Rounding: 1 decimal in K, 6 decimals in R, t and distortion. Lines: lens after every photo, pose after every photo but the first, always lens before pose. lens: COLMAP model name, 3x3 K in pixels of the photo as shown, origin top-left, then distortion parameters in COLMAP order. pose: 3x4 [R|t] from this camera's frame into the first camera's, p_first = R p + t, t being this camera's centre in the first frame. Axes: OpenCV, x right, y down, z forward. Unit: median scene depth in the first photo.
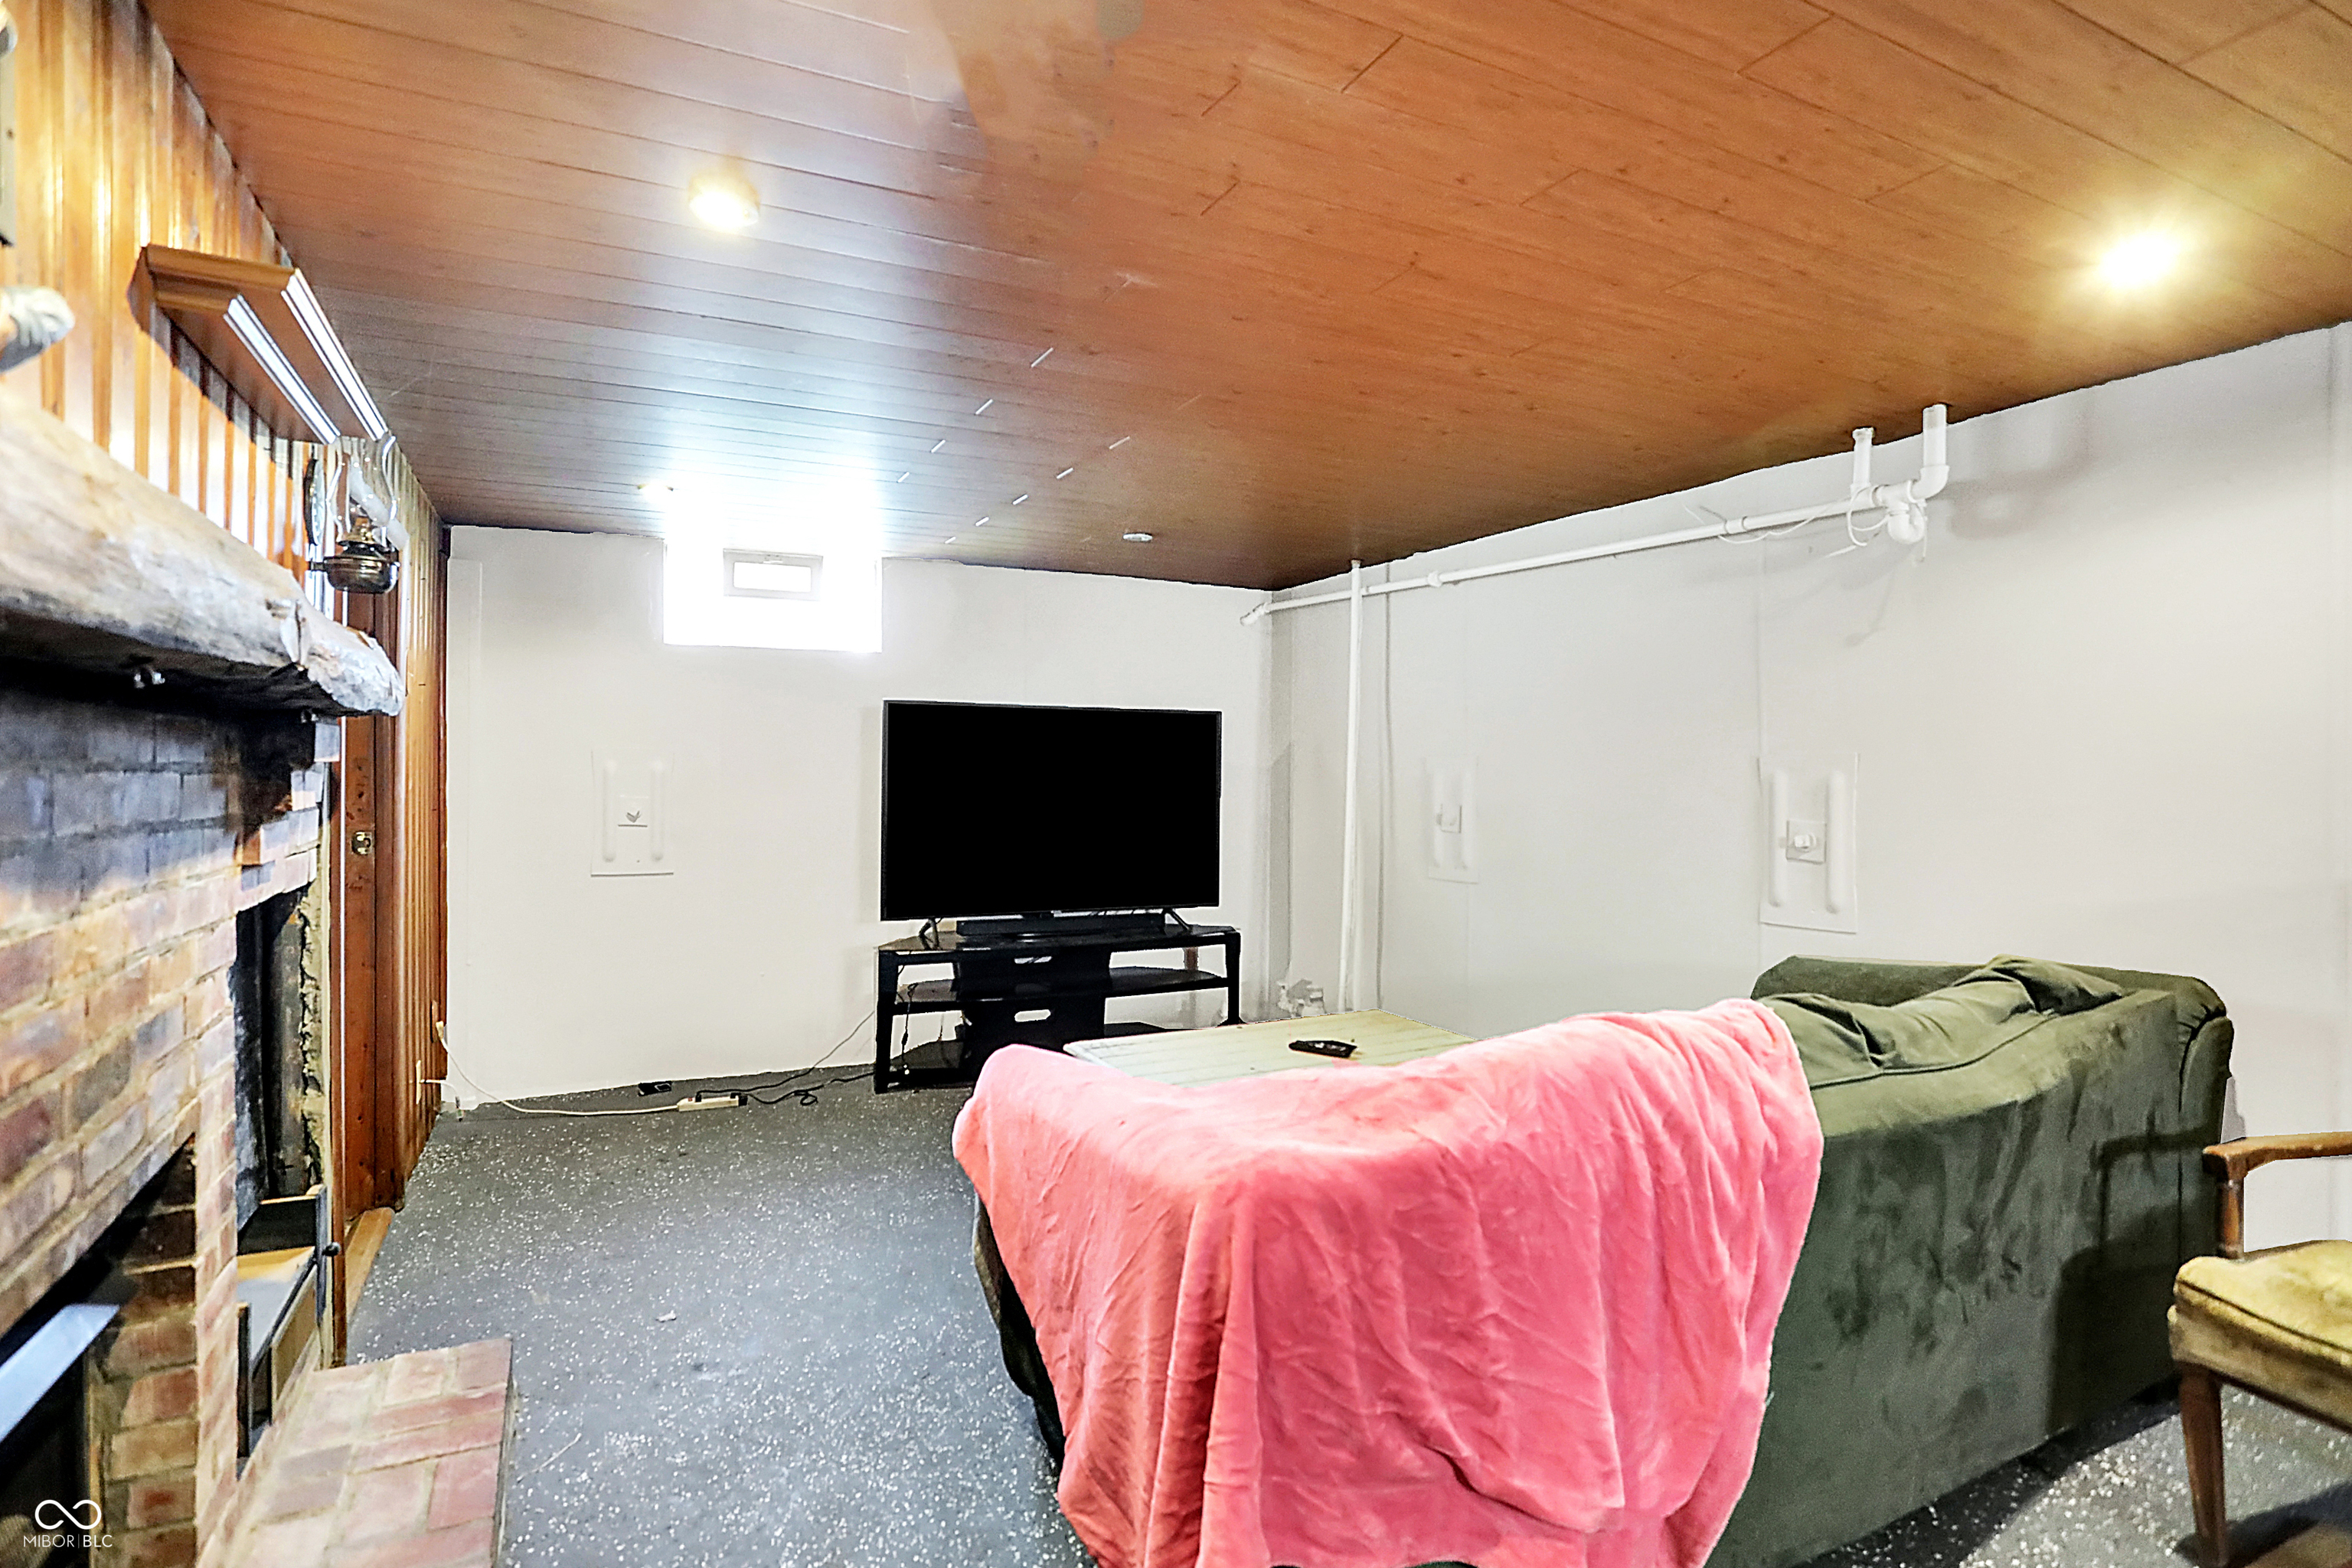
lens RADIAL K [[1202.0, 0, 1115.6], [0, 1202.0, 762.6], [0, 0, 1]] dist [-0.062446, 0.028563]
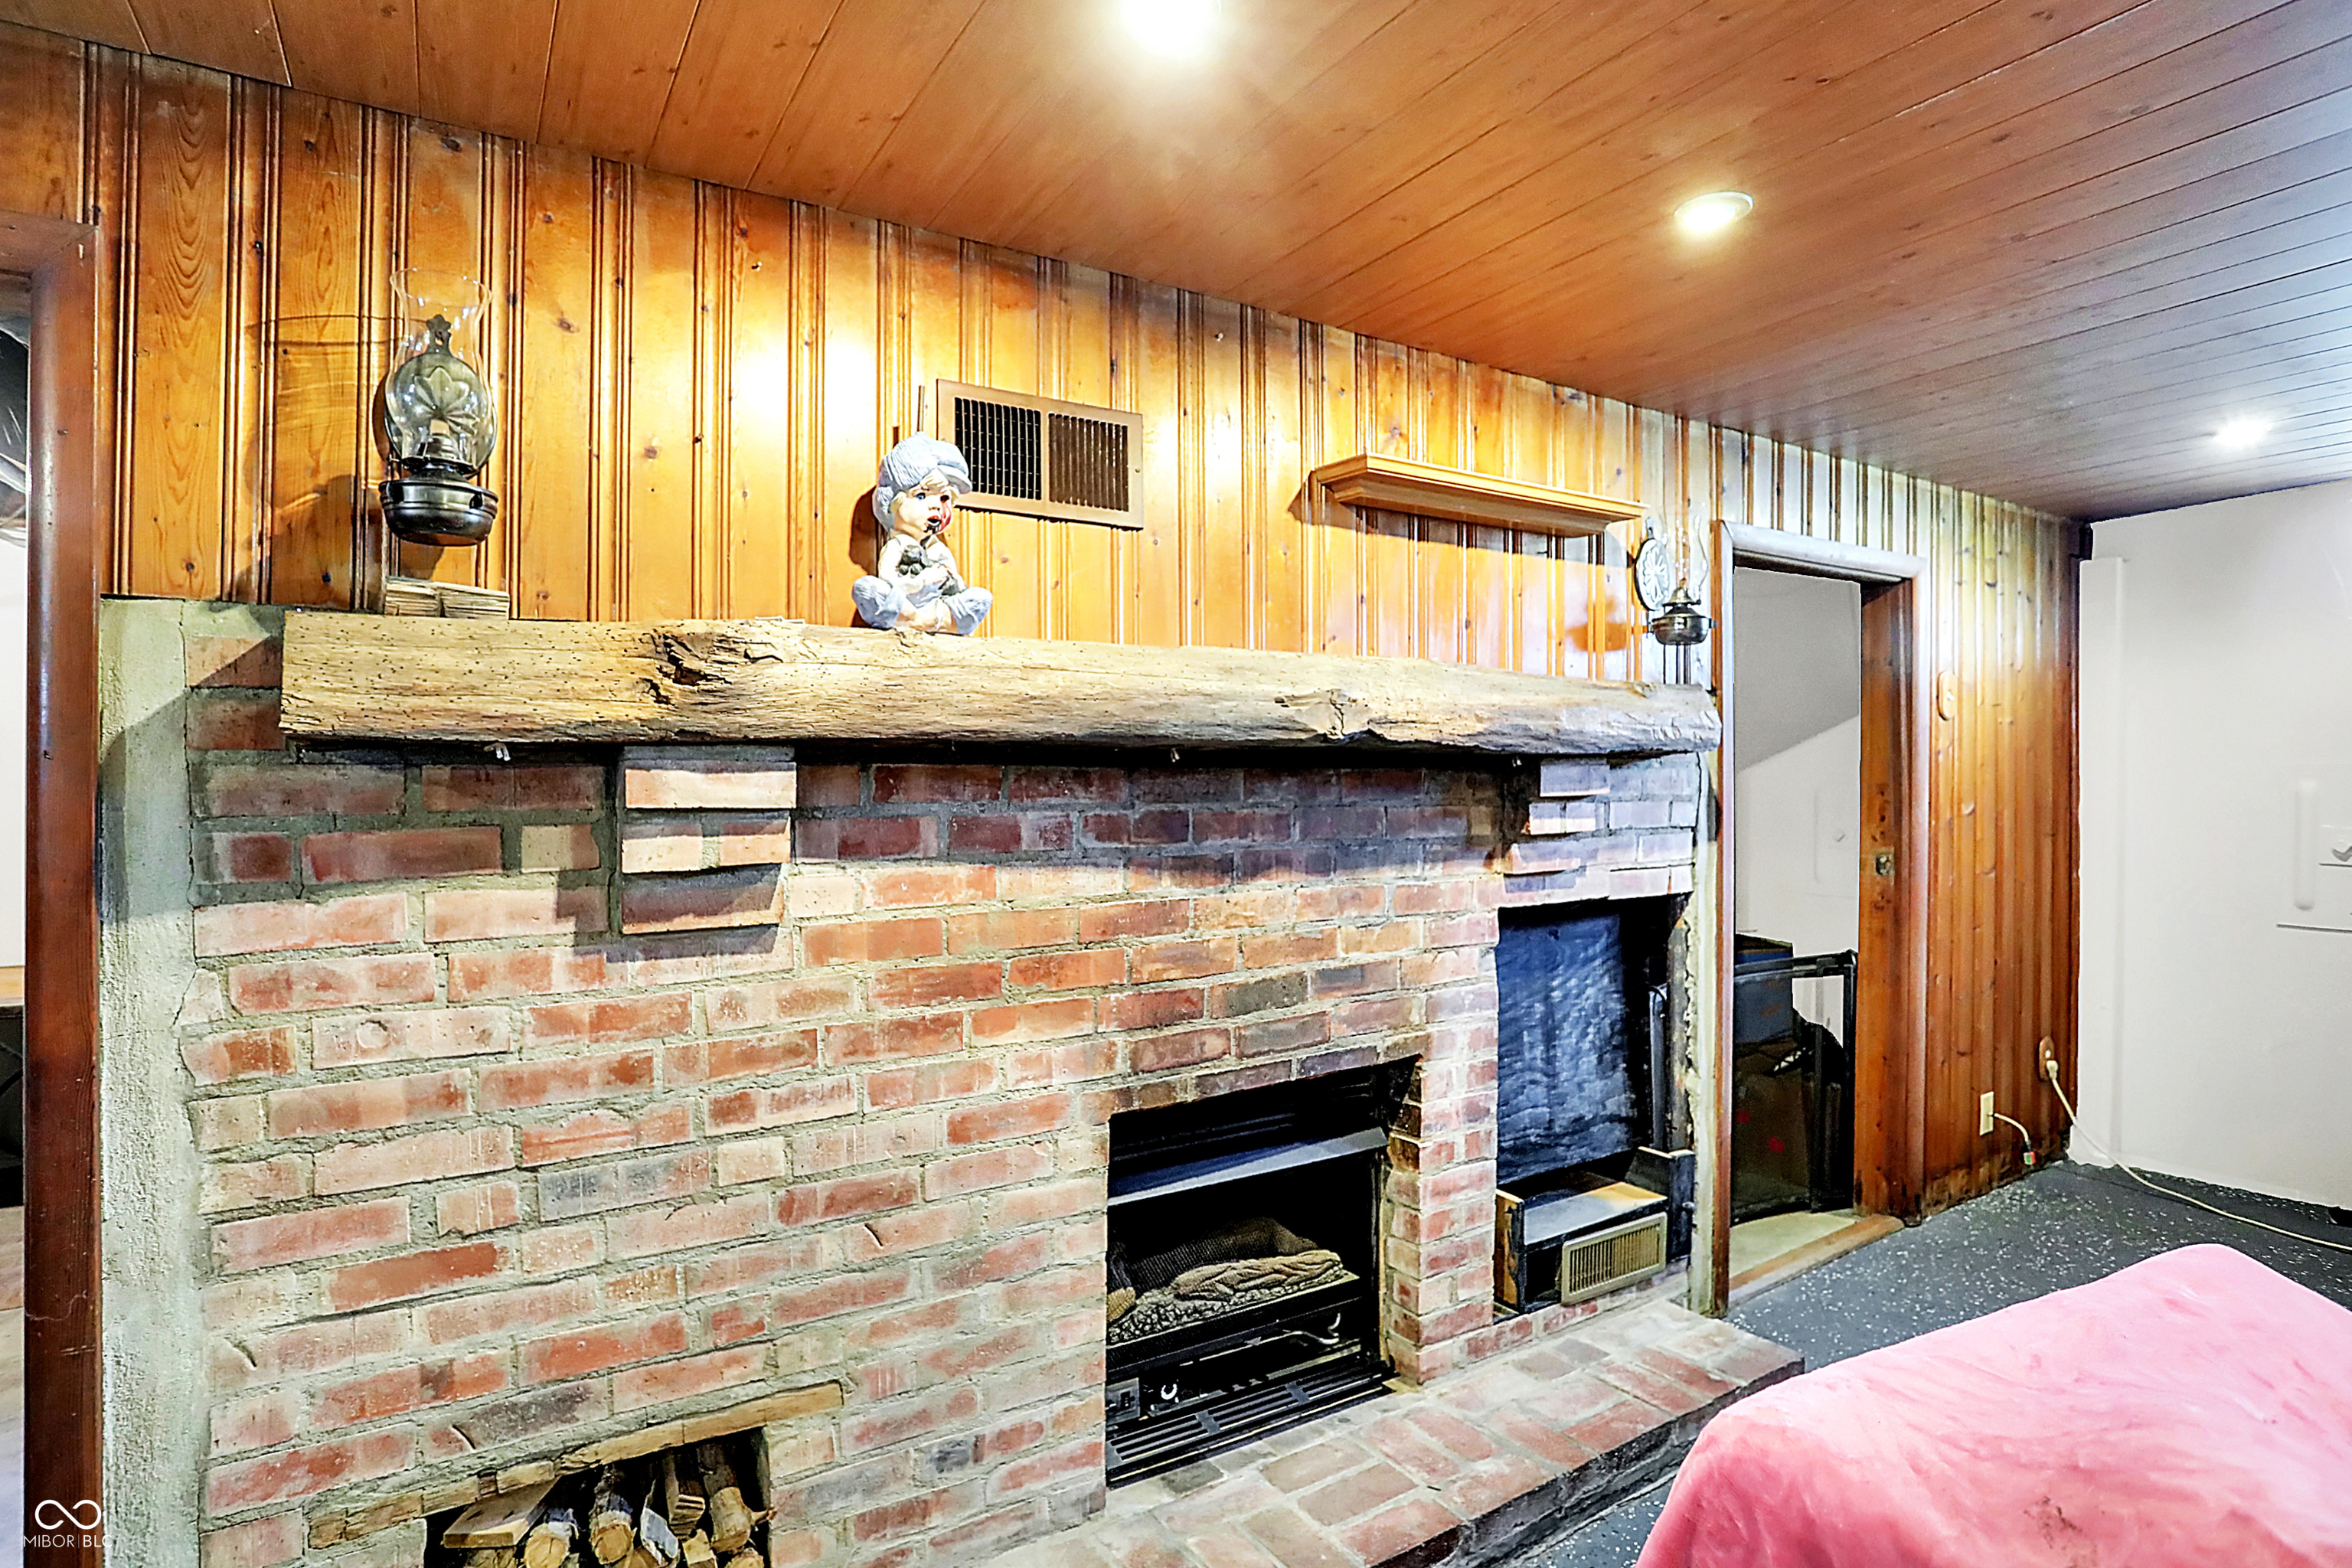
lens RADIAL K [[1202.0, 0, 1239.9], [0, 1202.0, 822.0], [0, 0, 1]] dist [-0.062446, 0.028563]
pose [[0.123927, 0.029172, -0.991862, 0.294257], [0.013574, 0.999424, 0.031090, -0.009084], [0.992198, -0.017317, 0.123460, 0.273946]]
